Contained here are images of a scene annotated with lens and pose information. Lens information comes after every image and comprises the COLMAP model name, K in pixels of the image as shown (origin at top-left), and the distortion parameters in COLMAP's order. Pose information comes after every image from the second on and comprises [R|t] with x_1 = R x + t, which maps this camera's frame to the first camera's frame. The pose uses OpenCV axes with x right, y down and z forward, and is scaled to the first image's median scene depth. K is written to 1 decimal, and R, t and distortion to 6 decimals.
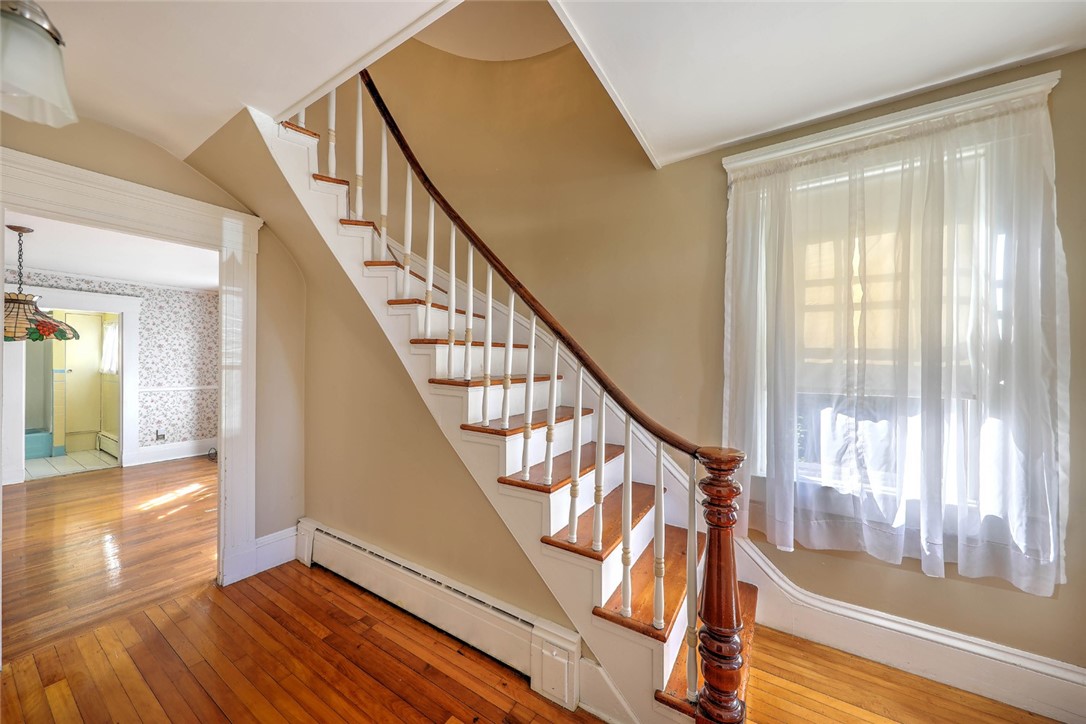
lens RADIAL K [[382.6, 0, 524.7], [0, 382.6, 364.5], [0, 0, 1]] dist [-0.000386, -0.000065]
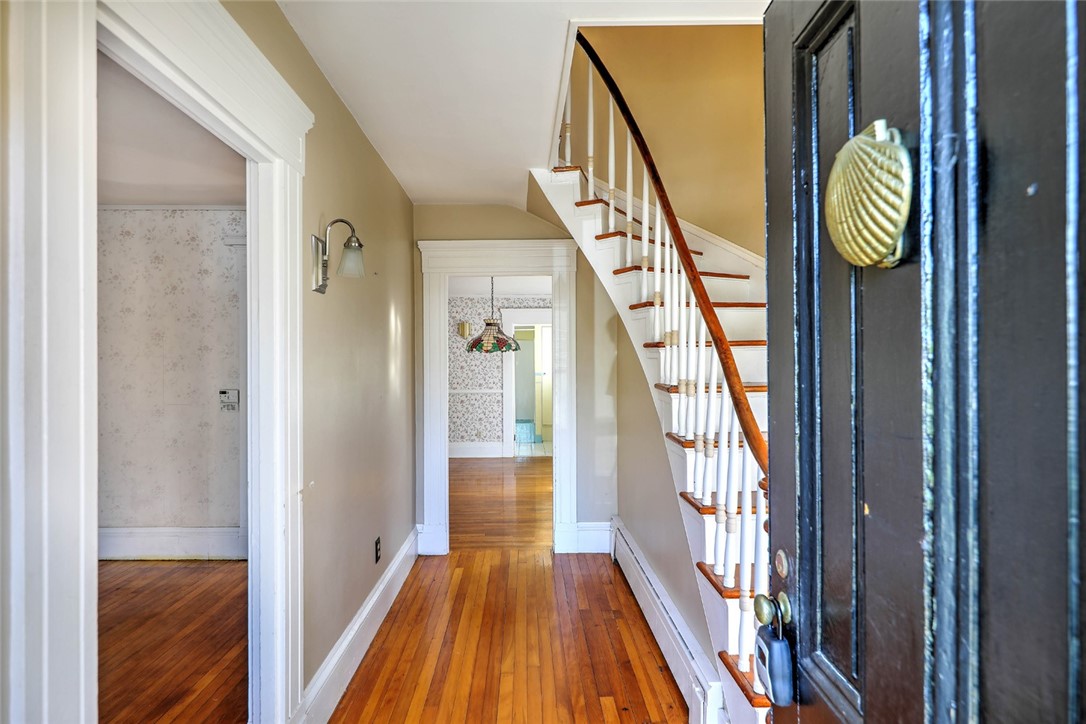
lens RADIAL K [[545.9, 0, 517.4], [0, 545.9, 366.7], [0, 0, 1]] dist [0.005737, 0.000779]
pose [[0.547392, -0.005983, -0.836855, 0.685513], [0.006746, 0.999973, -0.002736, -0.002956], [0.836849, -0.004148, 0.547418, -0.043032]]
